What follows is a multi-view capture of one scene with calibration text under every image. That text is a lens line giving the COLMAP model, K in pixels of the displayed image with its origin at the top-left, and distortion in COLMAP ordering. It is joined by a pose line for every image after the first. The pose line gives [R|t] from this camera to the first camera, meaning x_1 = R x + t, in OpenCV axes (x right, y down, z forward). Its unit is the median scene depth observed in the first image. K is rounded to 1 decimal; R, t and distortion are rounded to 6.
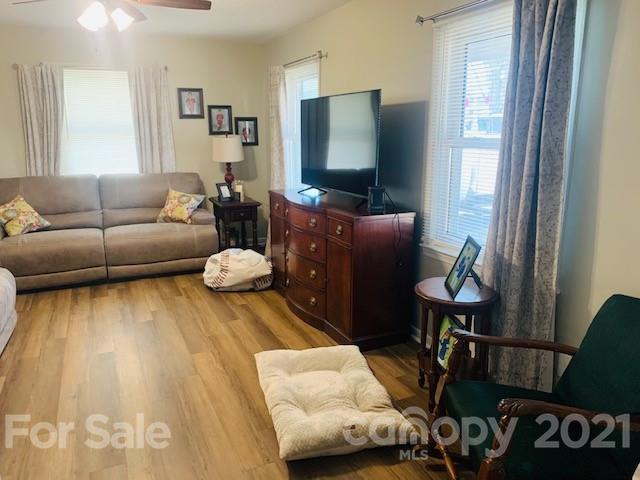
lens RADIAL K [[487.7, 0, 317.3], [0, 487.7, 235.5], [0, 0, 1]] dist [0.038145, -0.045762]
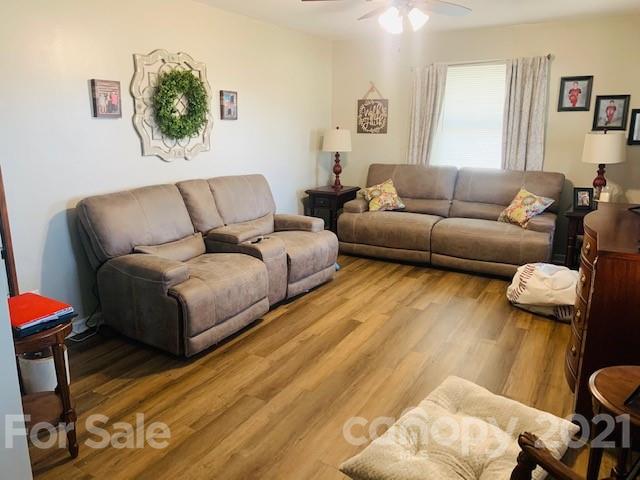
lens RADIAL K [[487.7, 0, 317.3], [0, 487.7, 235.5], [0, 0, 1]] dist [0.038145, -0.045762]
pose [[0.579564, 0.190058, -0.792454, 0.246977], [-0.178076, 0.978459, 0.104433, -0.037776], [0.795233, 0.080592, 0.600924, 0.149793]]
